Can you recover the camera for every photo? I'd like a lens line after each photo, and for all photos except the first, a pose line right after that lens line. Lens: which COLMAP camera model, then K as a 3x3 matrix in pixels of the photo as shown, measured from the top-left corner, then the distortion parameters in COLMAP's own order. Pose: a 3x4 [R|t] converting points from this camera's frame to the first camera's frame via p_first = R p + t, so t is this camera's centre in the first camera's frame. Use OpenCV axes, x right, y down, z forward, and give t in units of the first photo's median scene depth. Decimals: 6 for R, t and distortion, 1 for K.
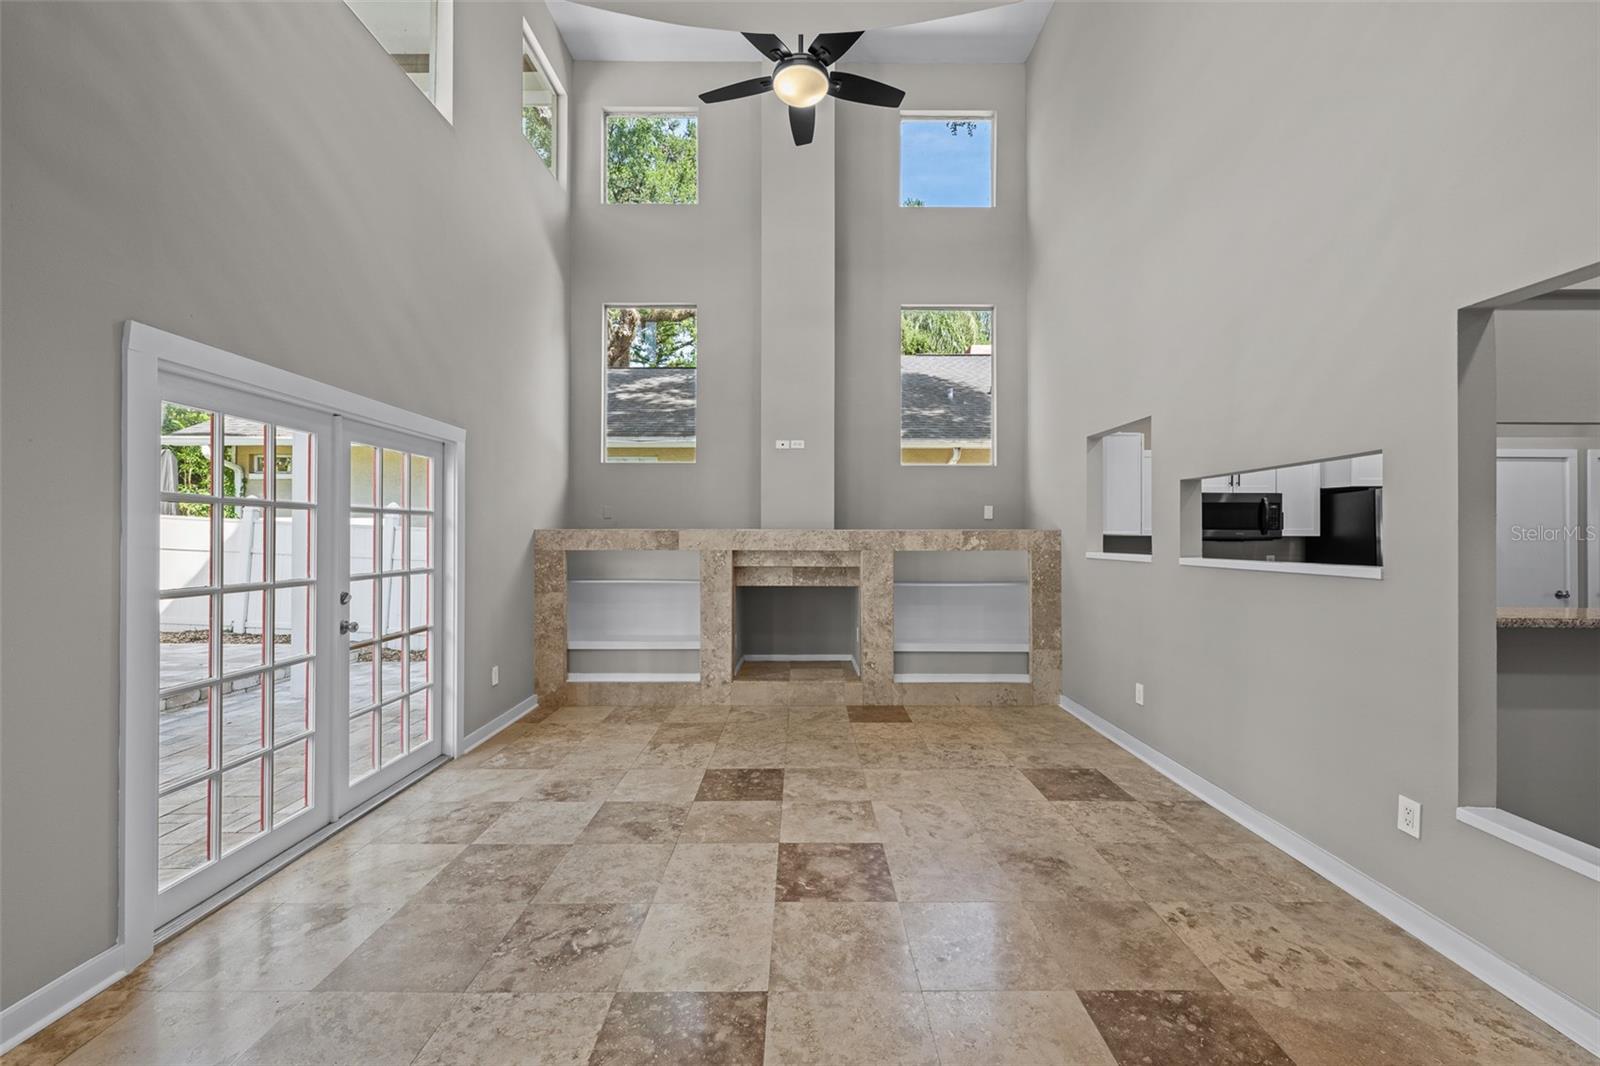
lens RADIAL K [[634.1, 0, 797.8], [0, 634.1, 525.6], [0, 0, 1]] dist [-0.001697, 0.000355]
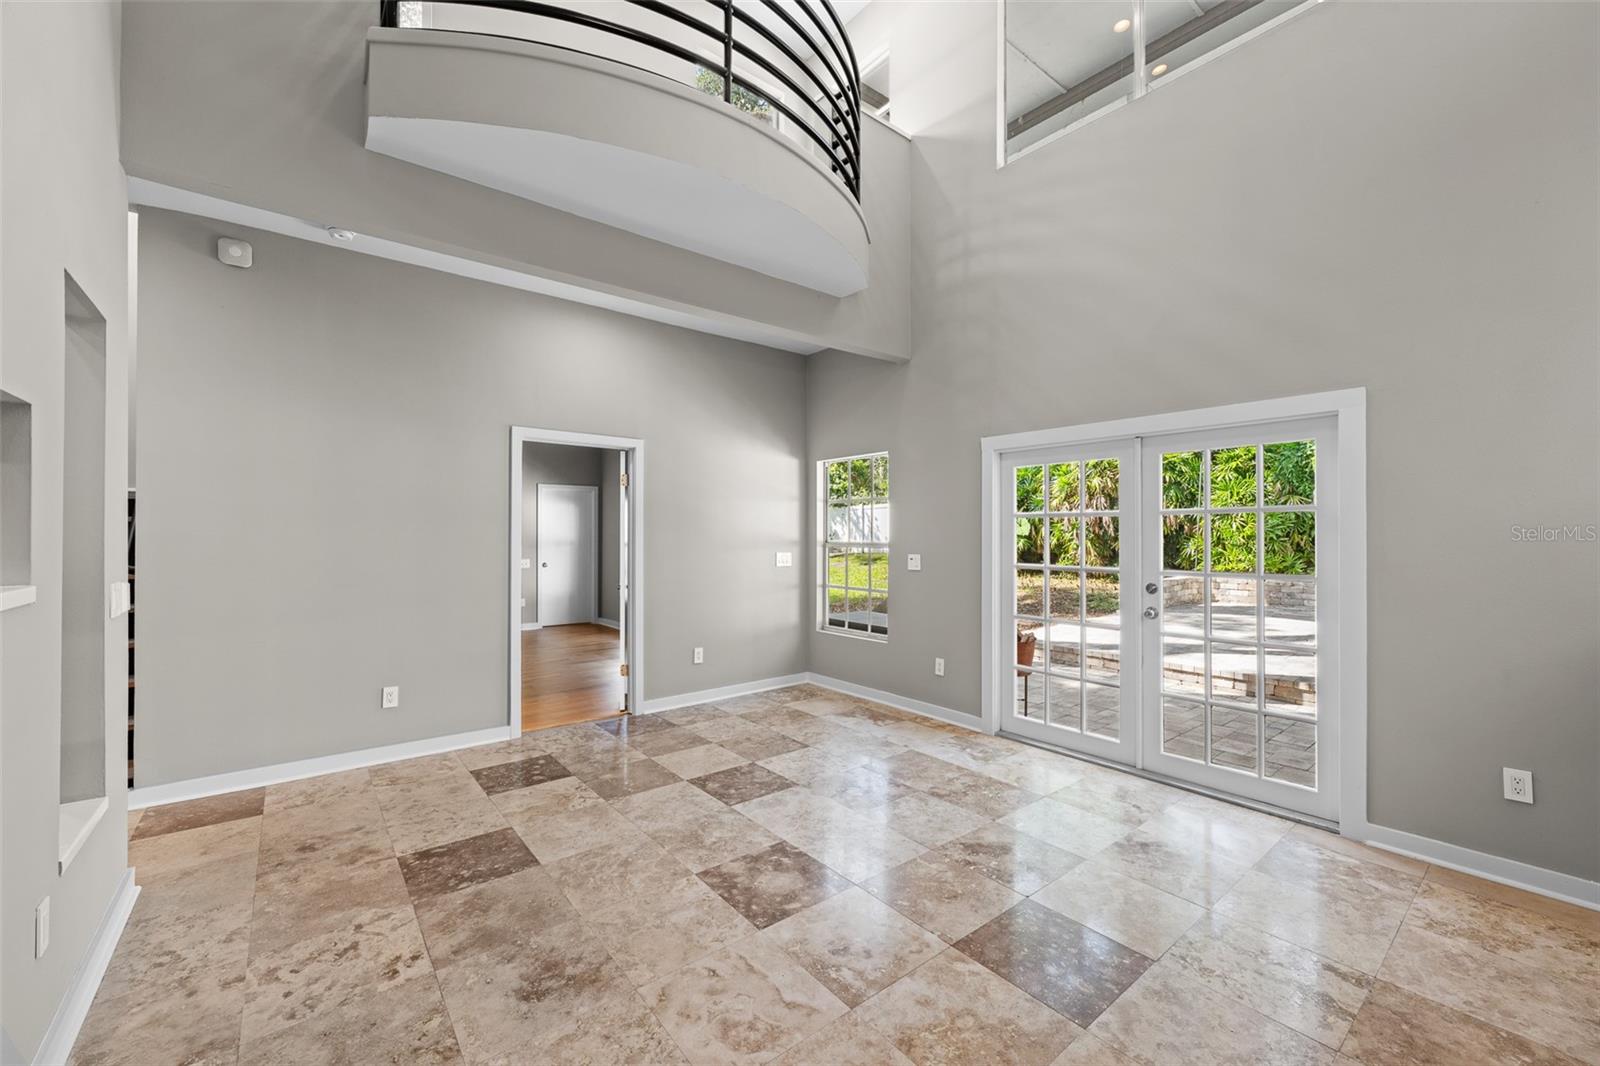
lens RADIAL K [[634.1, 0, 803.2], [0, 634.1, 528.4], [0, 0, 1]] dist [-0.001697, 0.000355]
pose [[-0.774600, -0.006245, -0.632421, 0.449732], [0.009970, 0.999706, -0.022083, 0.018184], [0.632373, -0.023411, -0.774310, 1.260740]]
